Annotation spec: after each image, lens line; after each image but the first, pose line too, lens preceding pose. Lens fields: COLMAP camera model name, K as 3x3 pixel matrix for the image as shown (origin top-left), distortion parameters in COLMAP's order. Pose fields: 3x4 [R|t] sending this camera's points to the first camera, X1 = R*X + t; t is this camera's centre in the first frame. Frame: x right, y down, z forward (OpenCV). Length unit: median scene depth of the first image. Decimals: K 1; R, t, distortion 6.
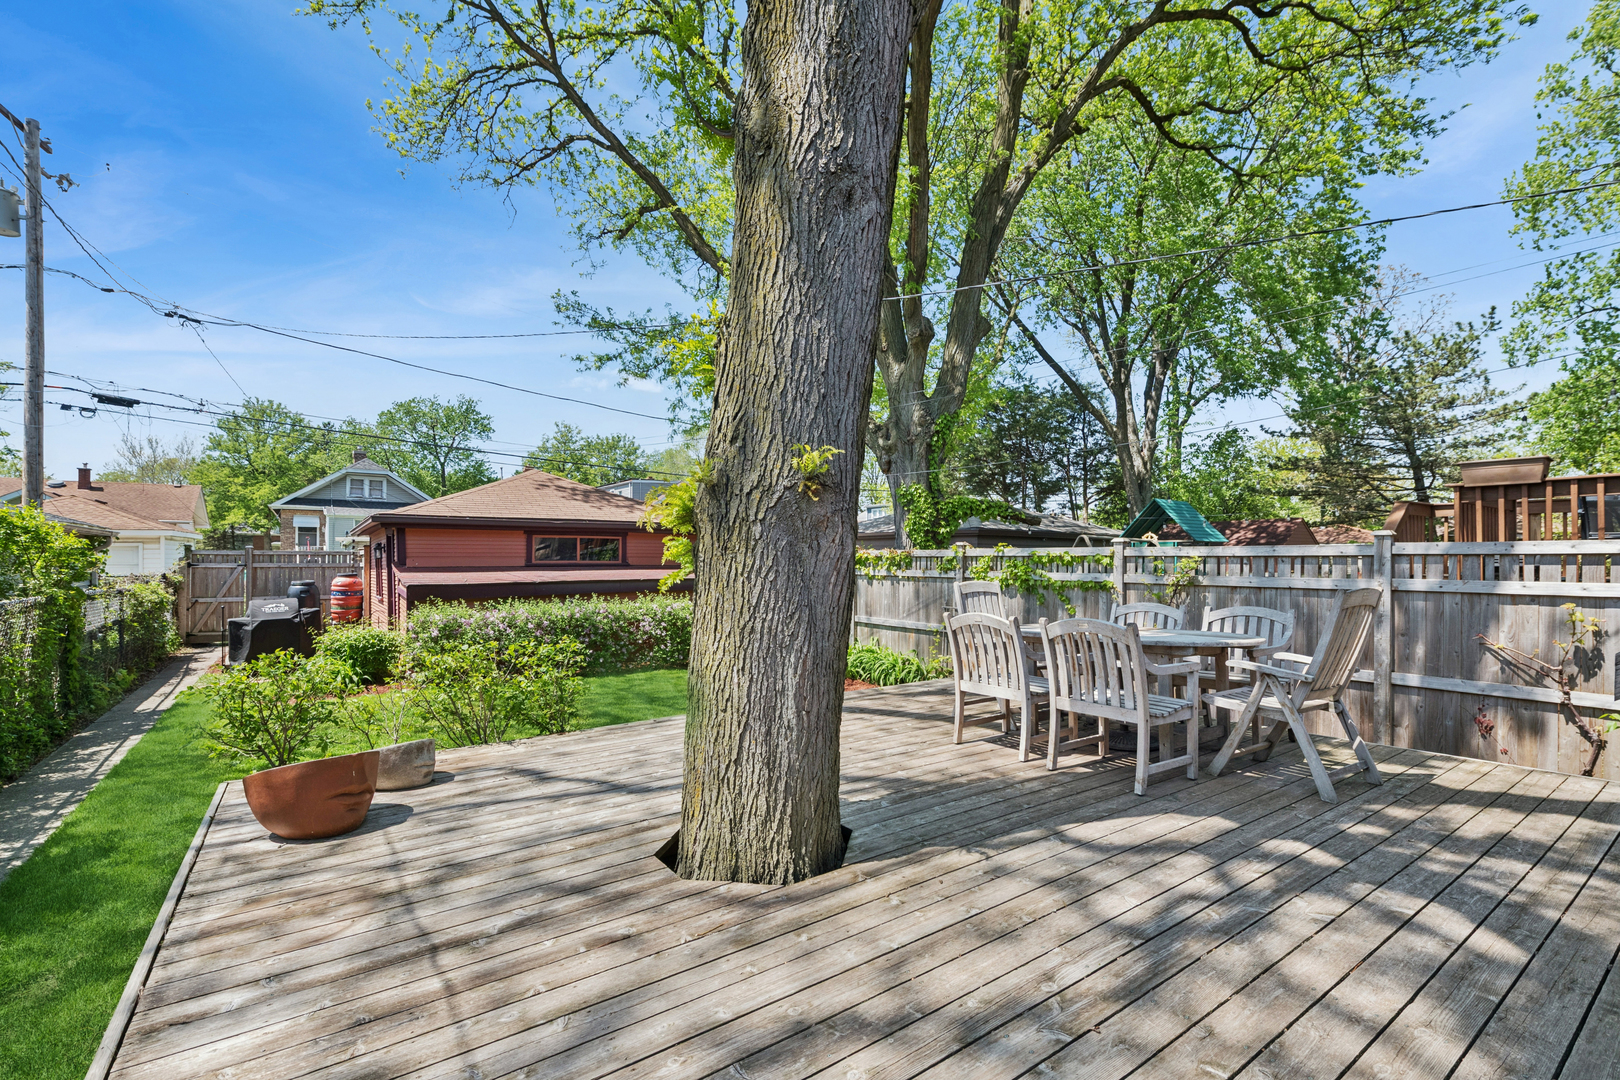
lens RADIAL K [[669.6, 0, 804.1], [0, 669.6, 554.1], [0, 0, 1]] dist [0.010317, -0.000462]
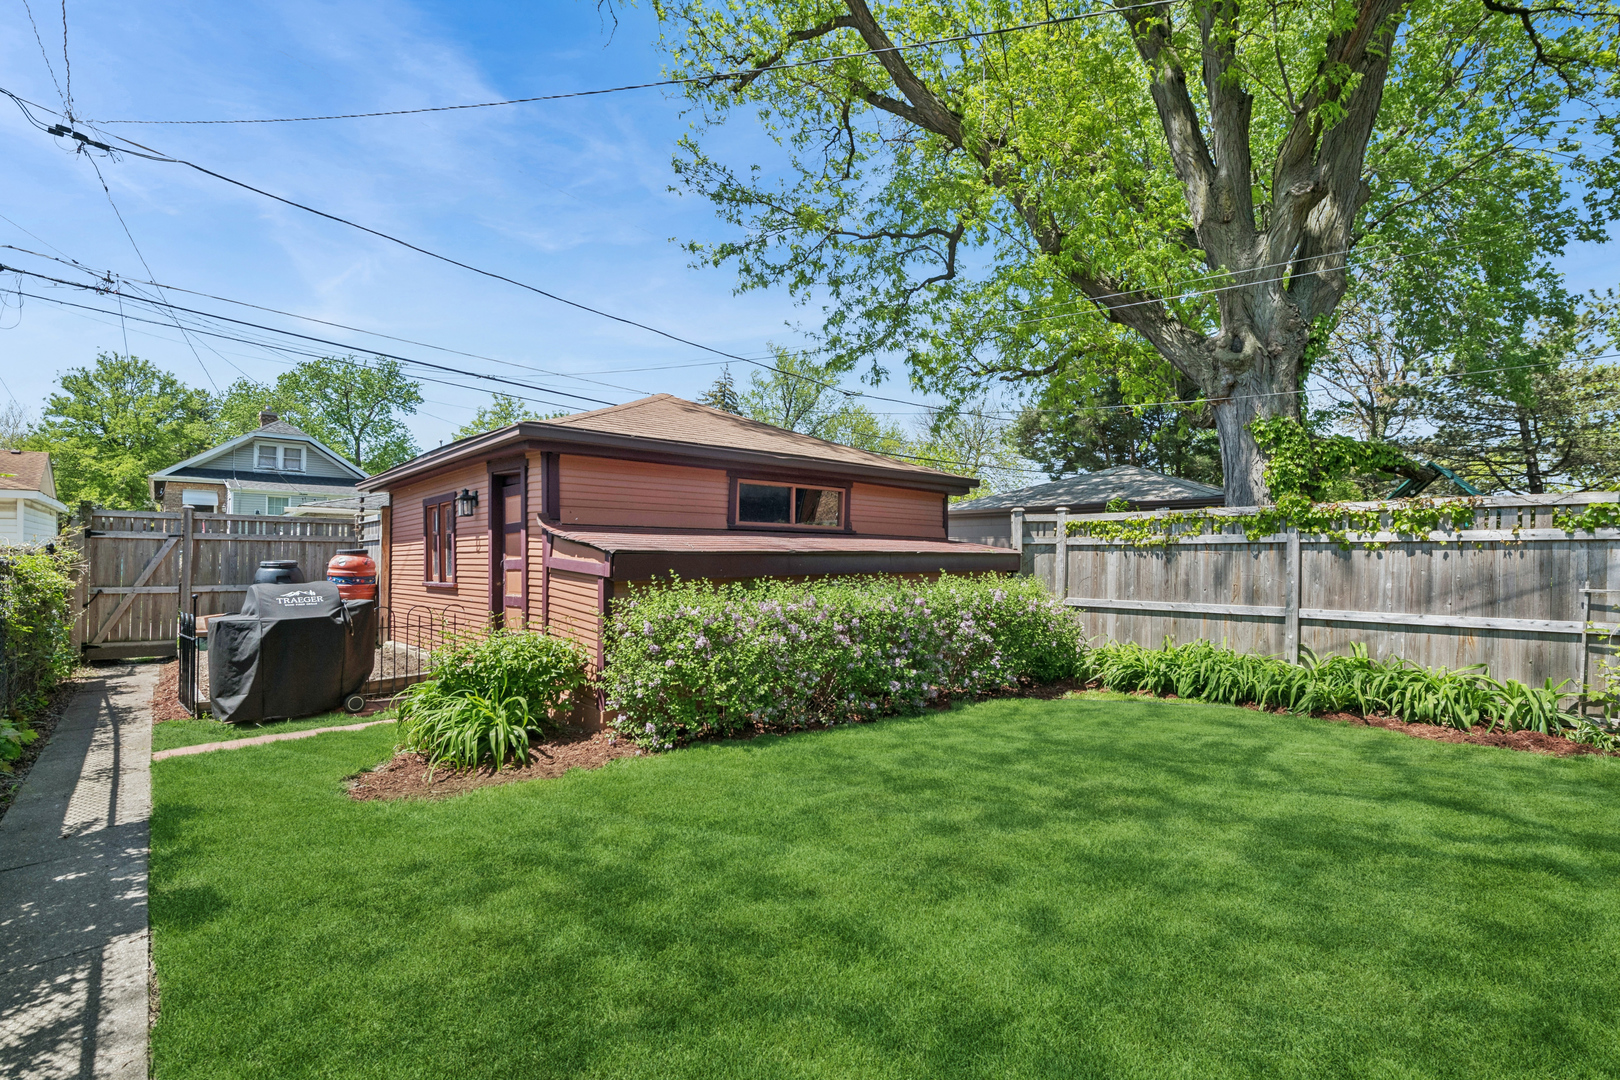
lens RADIAL K [[706.0, 0, 818.3], [0, 706.0, 548.1], [0, 0, 1]] dist [0.001439, -0.000304]
pose [[0.993497, 0.005350, 0.113732, -0.119158], [-0.004645, 0.999968, -0.006463, 0.011354], [-0.113763, 0.005893, 0.993490, 0.104960]]
